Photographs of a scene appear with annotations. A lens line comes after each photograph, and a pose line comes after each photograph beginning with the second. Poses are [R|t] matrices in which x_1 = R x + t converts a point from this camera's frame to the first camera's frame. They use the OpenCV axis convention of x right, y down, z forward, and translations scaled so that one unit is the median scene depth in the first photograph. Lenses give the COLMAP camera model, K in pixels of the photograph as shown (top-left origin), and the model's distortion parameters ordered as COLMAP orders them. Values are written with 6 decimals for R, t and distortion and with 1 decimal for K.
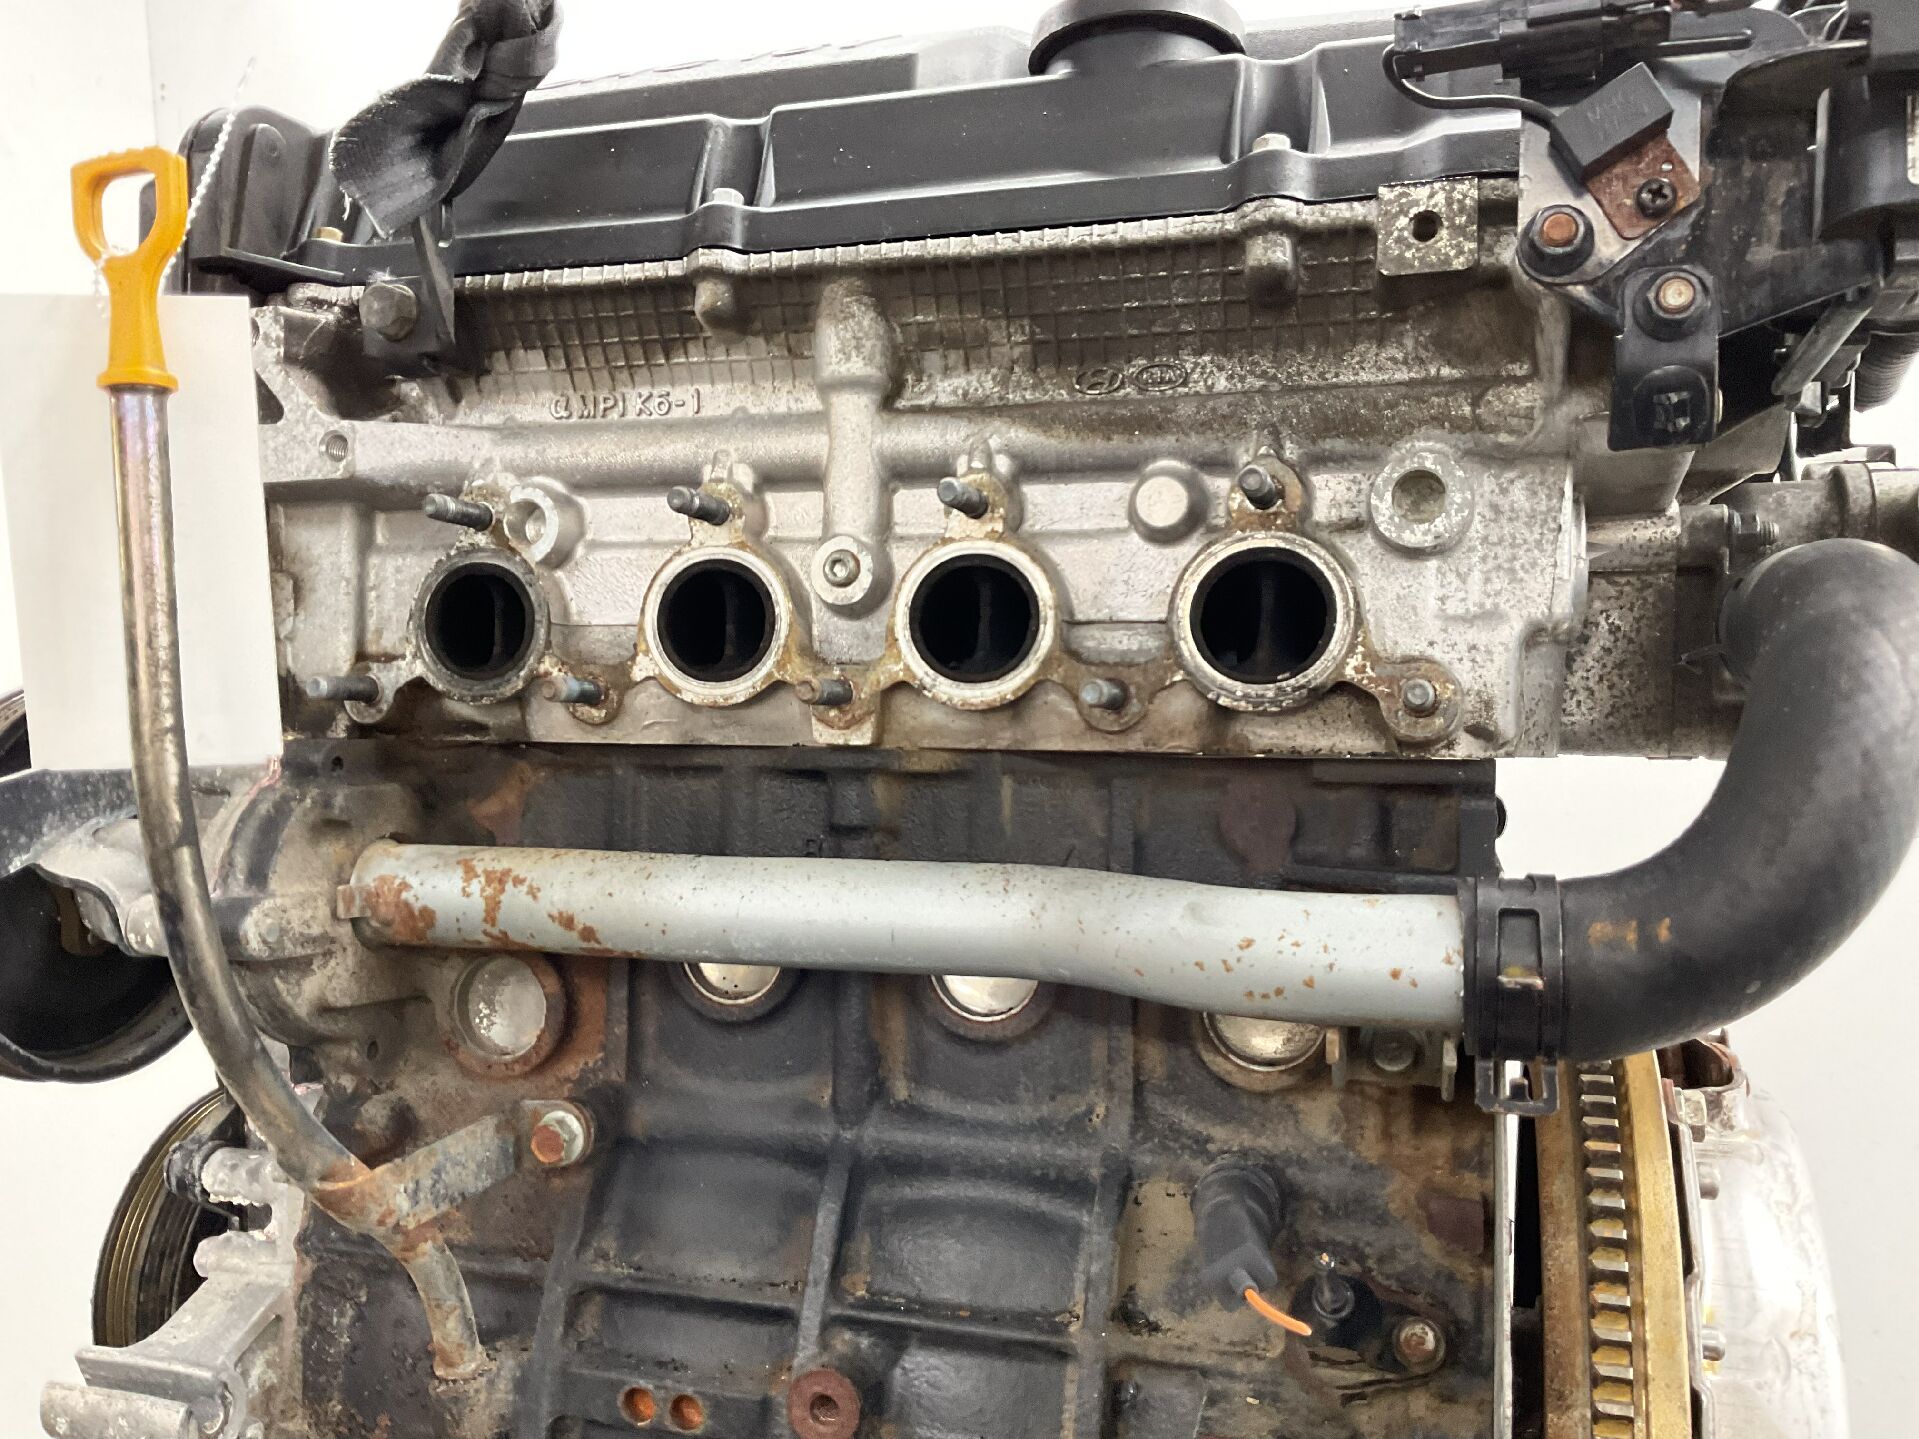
lens RADIAL K [[1538.7, 0, 963.4], [0, 1538.7, 713.9], [0, 0, 1]] dist [0.112533, -0.234298]
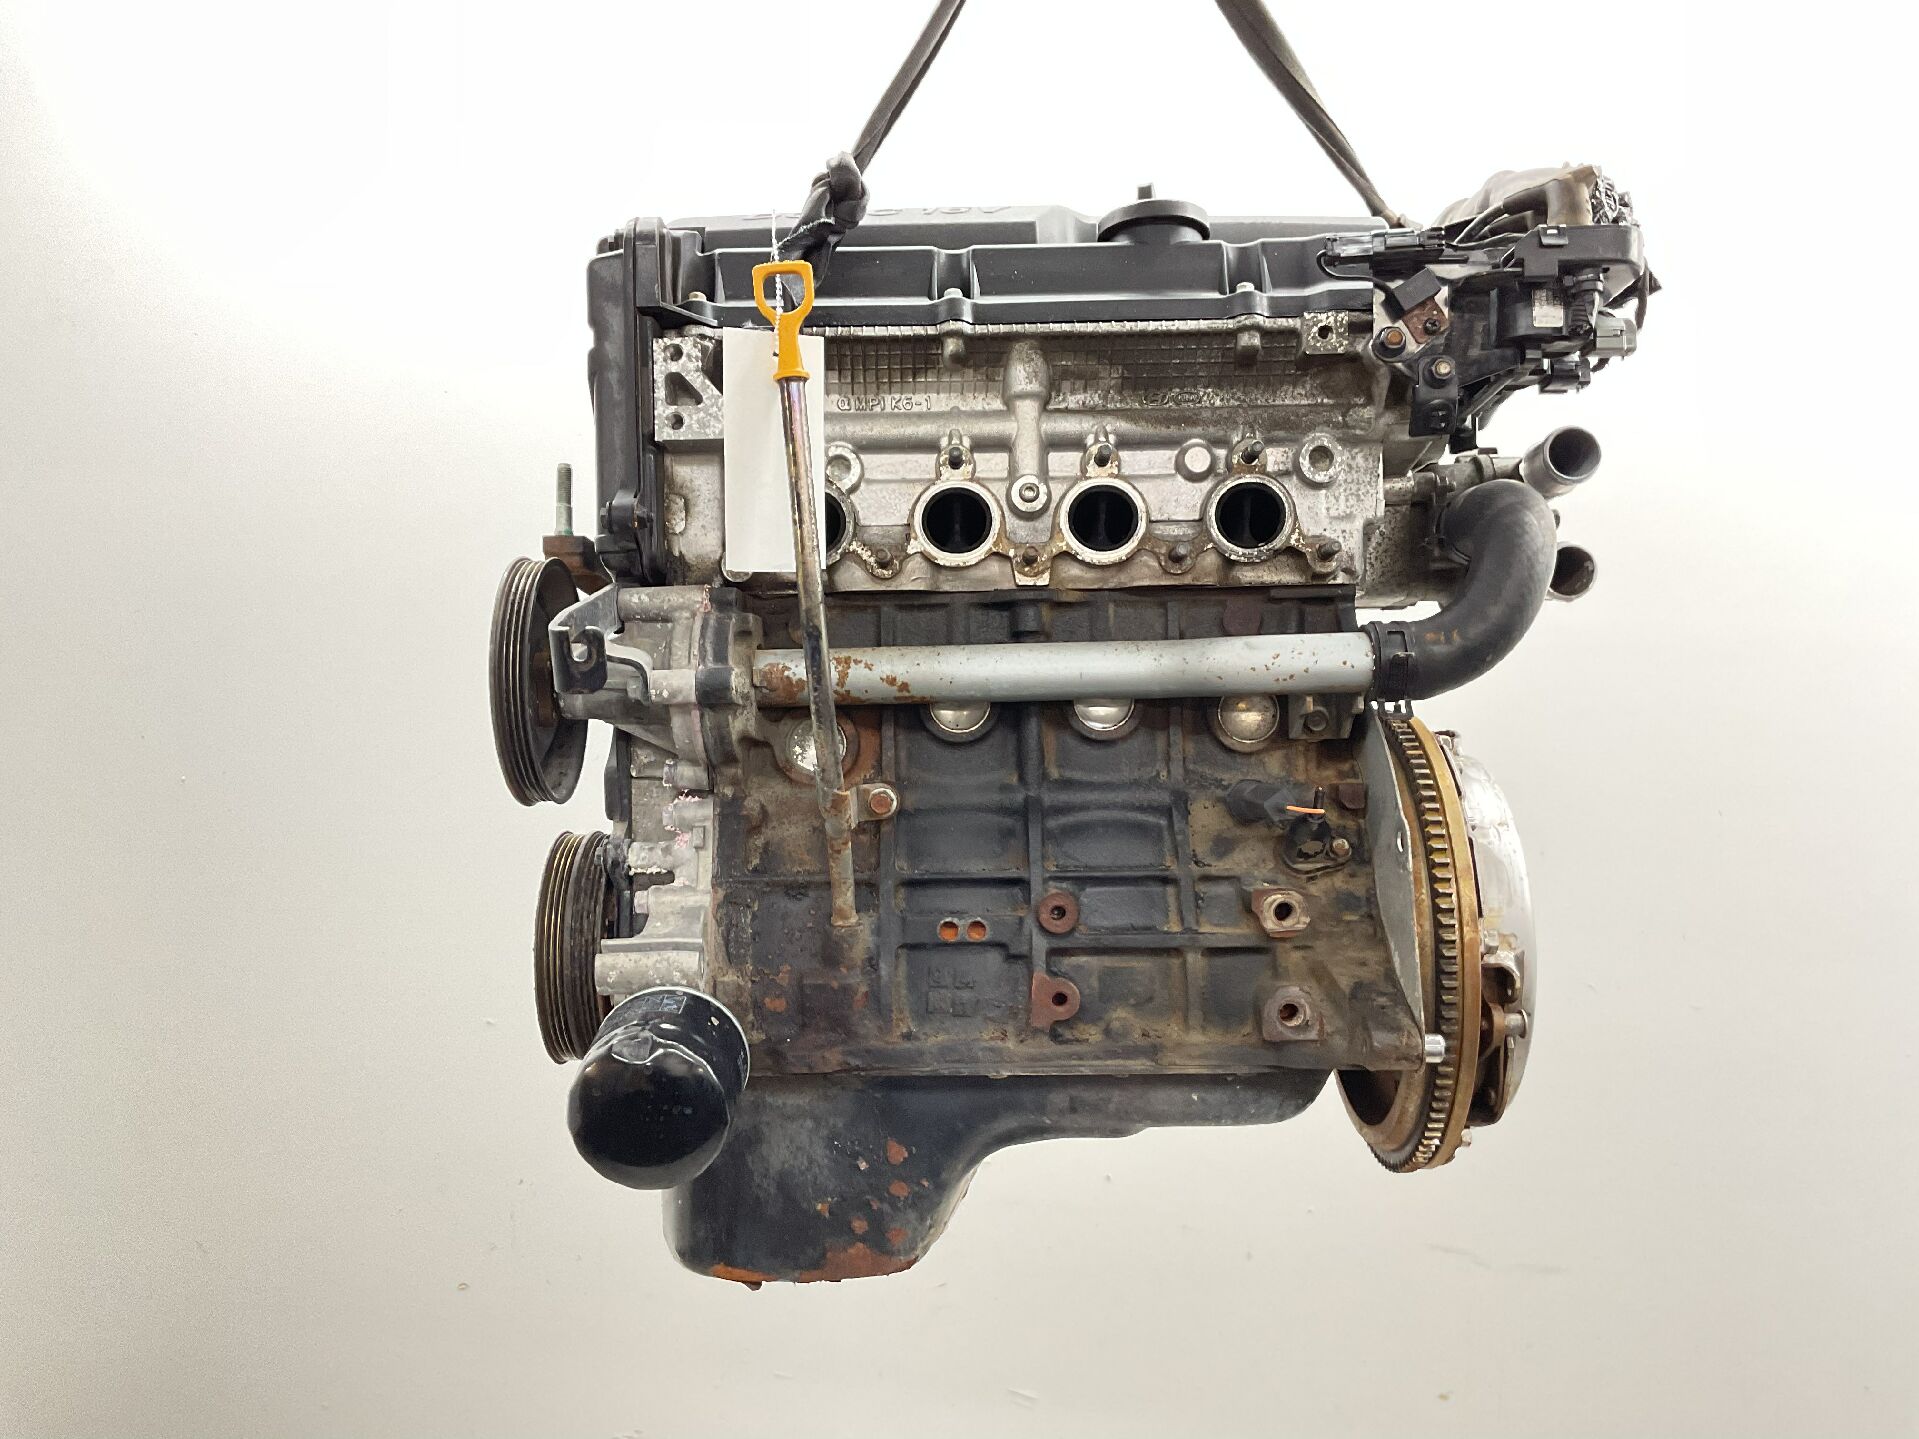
lens RADIAL K [[1550.1, 0, 925.8], [0, 1550.1, 723.7], [0, 0, 1]] dist [0.105977, -0.232486]
pose [[0.957569, -0.016368, 0.287738, -0.773016], [0.025002, 0.999340, -0.026358, 0.242443], [-0.287117, 0.032434, 0.957346, -0.800050]]
